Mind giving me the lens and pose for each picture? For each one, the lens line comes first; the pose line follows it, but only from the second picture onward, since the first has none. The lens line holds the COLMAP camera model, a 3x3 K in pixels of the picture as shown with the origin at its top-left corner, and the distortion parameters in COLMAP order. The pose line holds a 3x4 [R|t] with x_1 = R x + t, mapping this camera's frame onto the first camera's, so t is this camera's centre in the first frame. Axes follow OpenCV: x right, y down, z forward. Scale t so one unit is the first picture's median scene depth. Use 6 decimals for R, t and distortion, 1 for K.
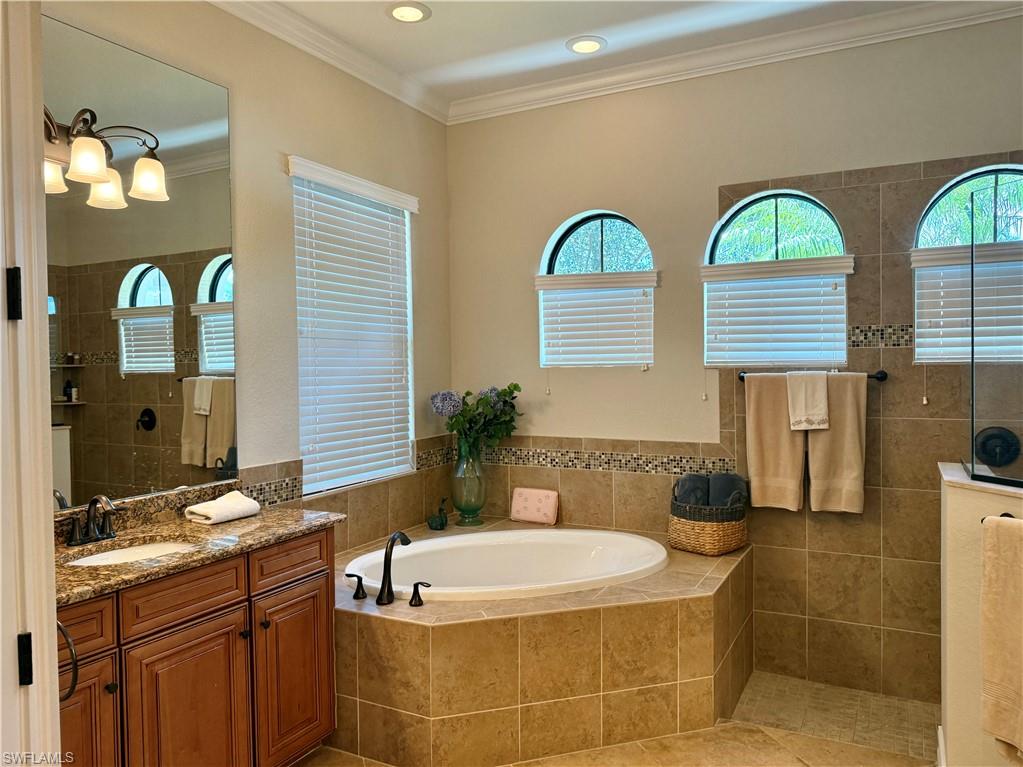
lens RADIAL K [[743.1, 0, 524.1], [0, 743.1, 379.8], [0, 0, 1]] dist [0.141949, -0.258863]
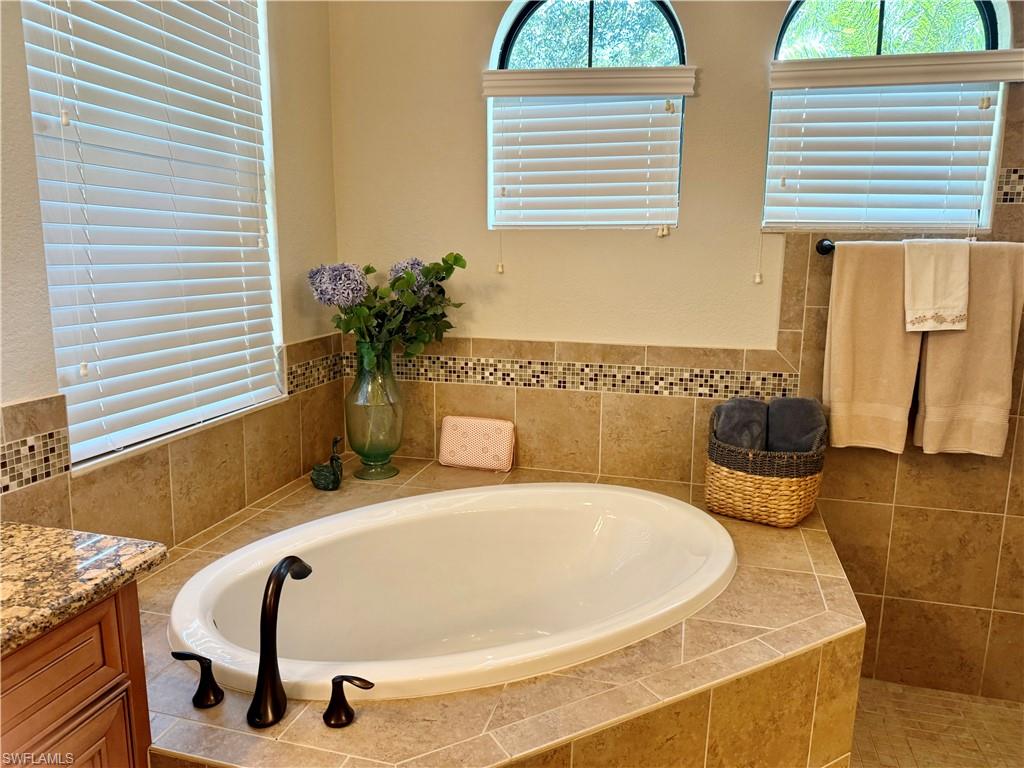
lens RADIAL K [[717.5, 0, 508.5], [0, 717.5, 378.0], [0, 0, 1]] dist [0.062904, -0.088266]
pose [[0.978386, -0.014870, 0.206254, -0.096186], [-0.017313, 0.988019, 0.153358, 0.015575], [-0.206063, -0.153615, 0.966406, 0.427569]]
